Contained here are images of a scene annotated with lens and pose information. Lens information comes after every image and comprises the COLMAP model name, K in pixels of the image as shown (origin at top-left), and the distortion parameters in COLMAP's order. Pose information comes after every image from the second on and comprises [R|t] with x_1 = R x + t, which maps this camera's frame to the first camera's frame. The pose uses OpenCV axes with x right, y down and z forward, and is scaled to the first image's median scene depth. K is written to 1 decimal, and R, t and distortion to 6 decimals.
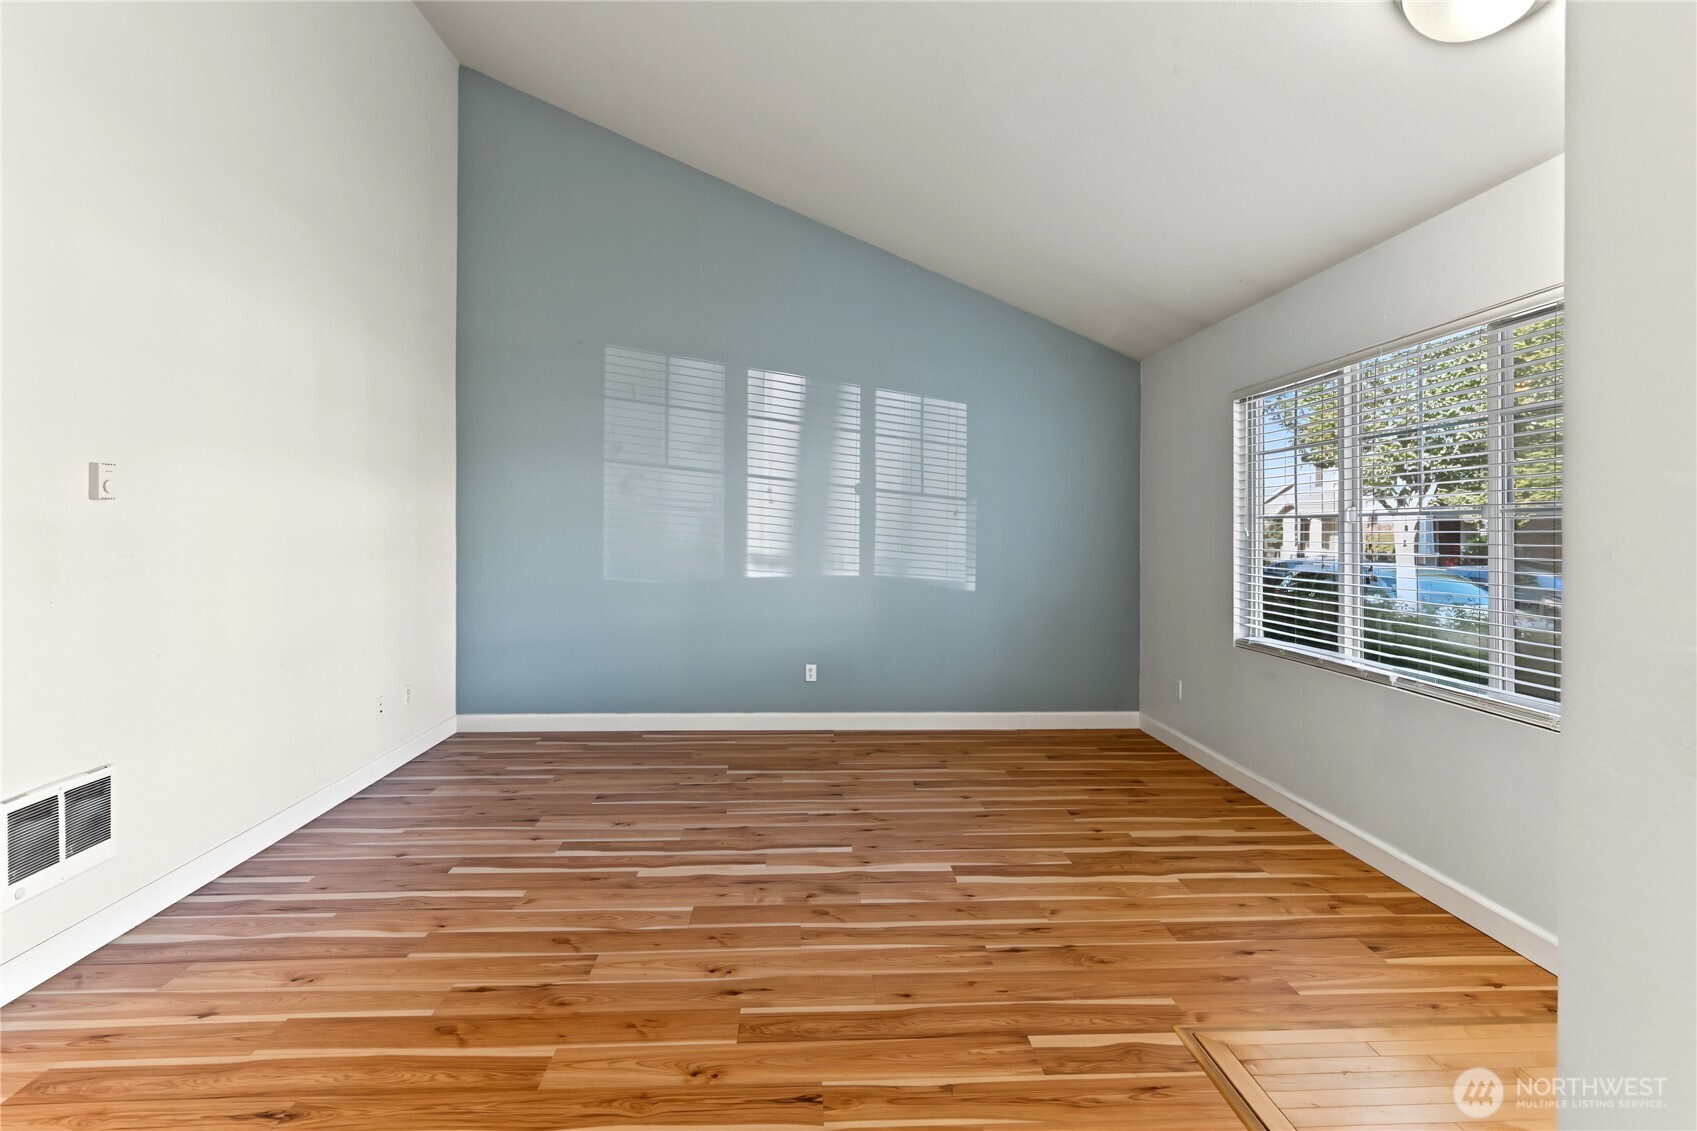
lens RADIAL K [[835.0, 0, 821.6], [0, 835.0, 520.6], [0, 0, 1]] dist [-0.000583, 0.000110]
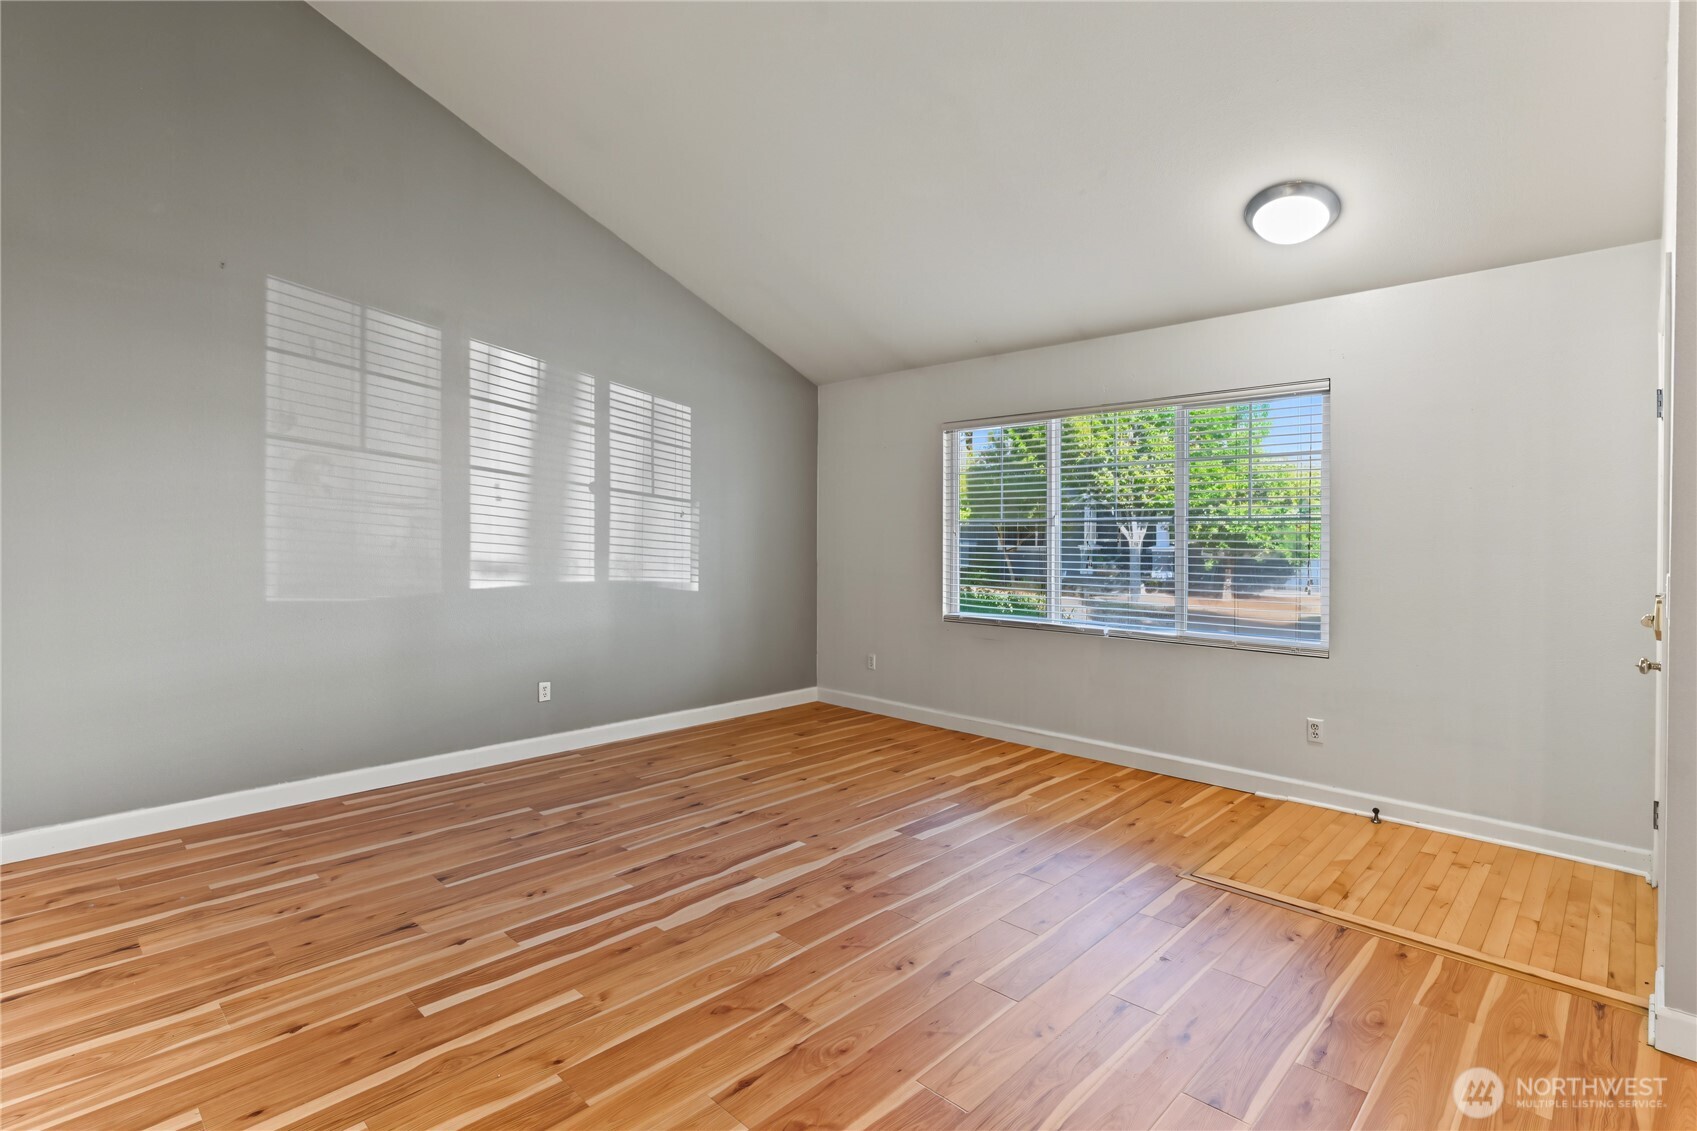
lens RADIAL K [[817.0, 0, 847.8], [0, 817.0, 533.1], [0, 0, 1]] dist [-0.000843, 0.000666]
pose [[0.731000, -0.004206, 0.682364, -0.474013], [-0.006444, 0.999894, 0.013067, -0.001272], [-0.682347, -0.013950, 0.730896, 0.180080]]
